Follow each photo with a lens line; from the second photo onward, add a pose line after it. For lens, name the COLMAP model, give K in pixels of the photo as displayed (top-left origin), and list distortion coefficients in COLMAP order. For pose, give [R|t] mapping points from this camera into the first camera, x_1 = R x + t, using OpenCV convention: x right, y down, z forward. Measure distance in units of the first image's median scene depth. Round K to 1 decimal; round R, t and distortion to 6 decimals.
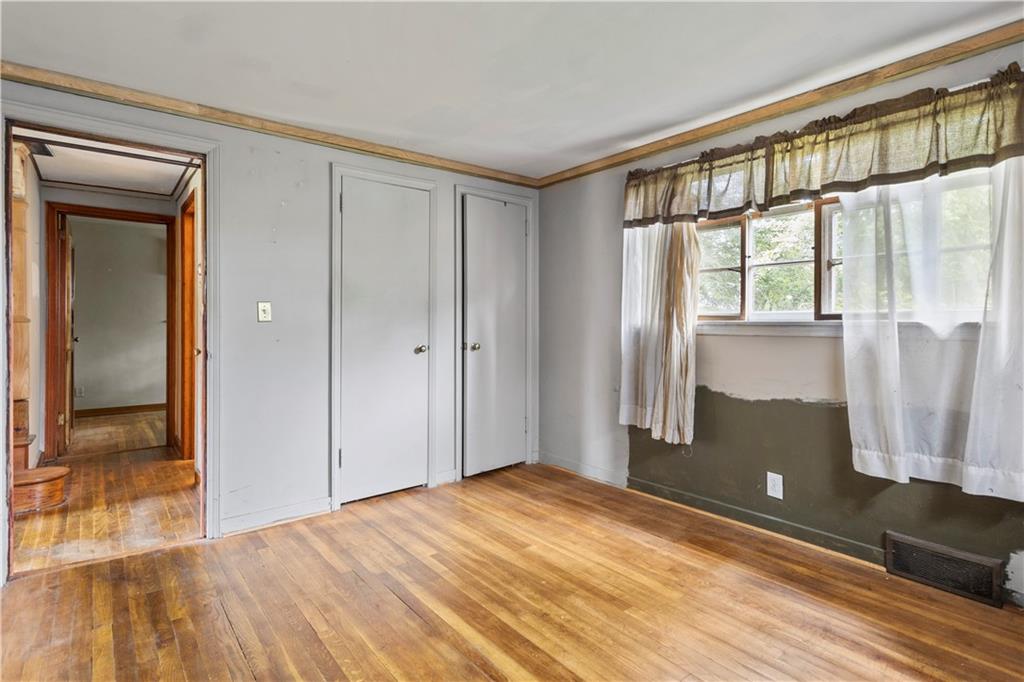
lens RADIAL K [[517.6, 0, 510.8], [0, 517.6, 333.1], [0, 0, 1]] dist [-0.000407, 0.000671]
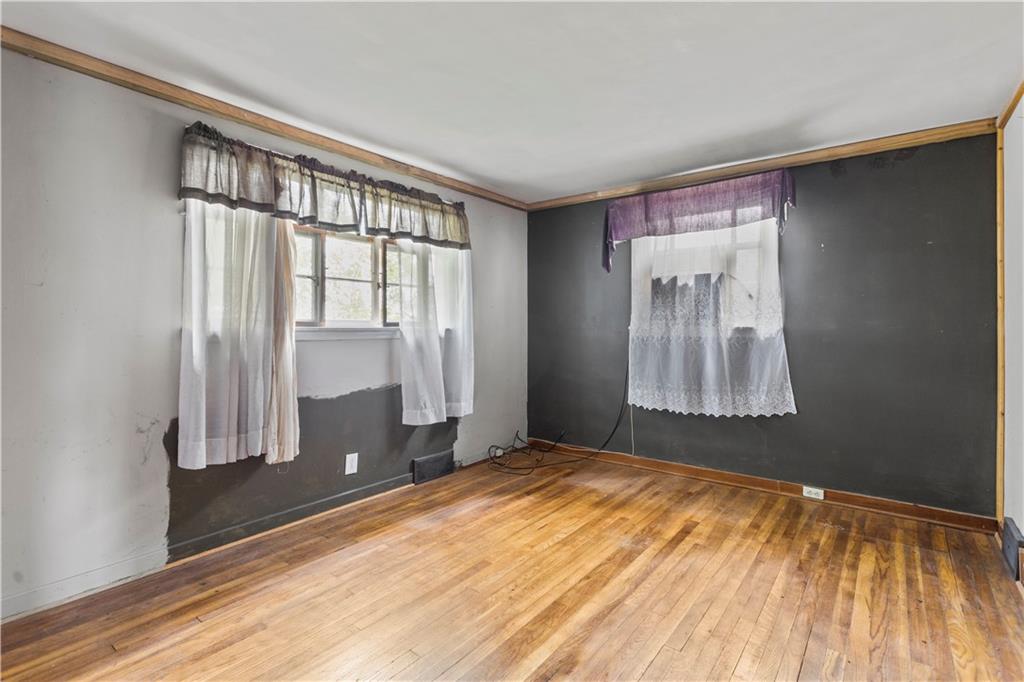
lens RADIAL K [[487.8, 0, 510.6], [0, 487.8, 335.6], [0, 0, 1]] dist [0.001195, 0.004088]
pose [[-0.234400, -0.020314, 0.971928, -0.699114], [0.014214, 0.999603, 0.024320, -0.027092], [-0.972036, 0.019515, -0.234018, 0.932517]]
